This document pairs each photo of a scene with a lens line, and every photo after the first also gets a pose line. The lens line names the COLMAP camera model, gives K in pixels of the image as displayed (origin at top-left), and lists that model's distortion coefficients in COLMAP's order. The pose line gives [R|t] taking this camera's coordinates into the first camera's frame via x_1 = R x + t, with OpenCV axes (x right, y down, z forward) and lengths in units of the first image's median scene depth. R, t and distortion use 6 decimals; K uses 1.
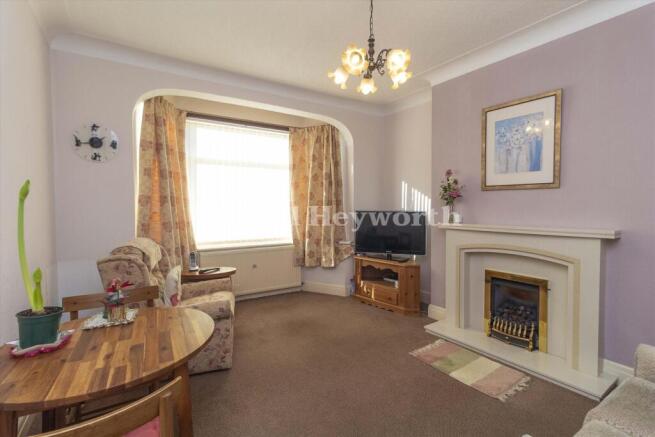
lens RADIAL K [[302.5, 0, 321.6], [0, 302.5, 213.8], [0, 0, 1]] dist [0.000625, 0.000020]
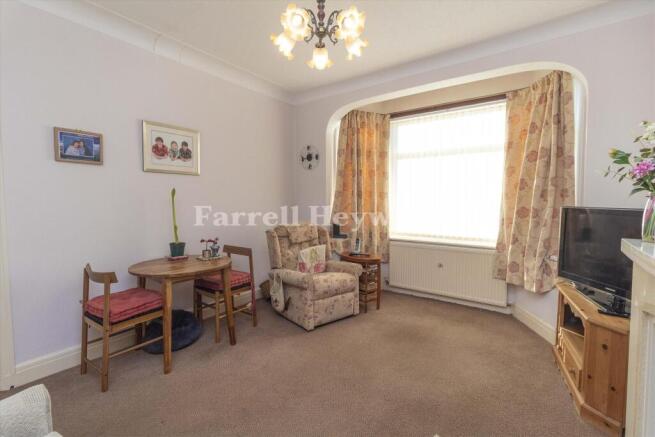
lens RADIAL K [[302.9, 0, 334.7], [0, 302.9, 214.7], [0, 0, 1]] dist [-0.000162, -0.000146]
pose [[0.372294, 0.049545, -0.926791, 0.521573], [-0.023810, 0.998755, 0.043827, -0.010991], [0.927809, 0.005750, 0.373011, 0.389163]]
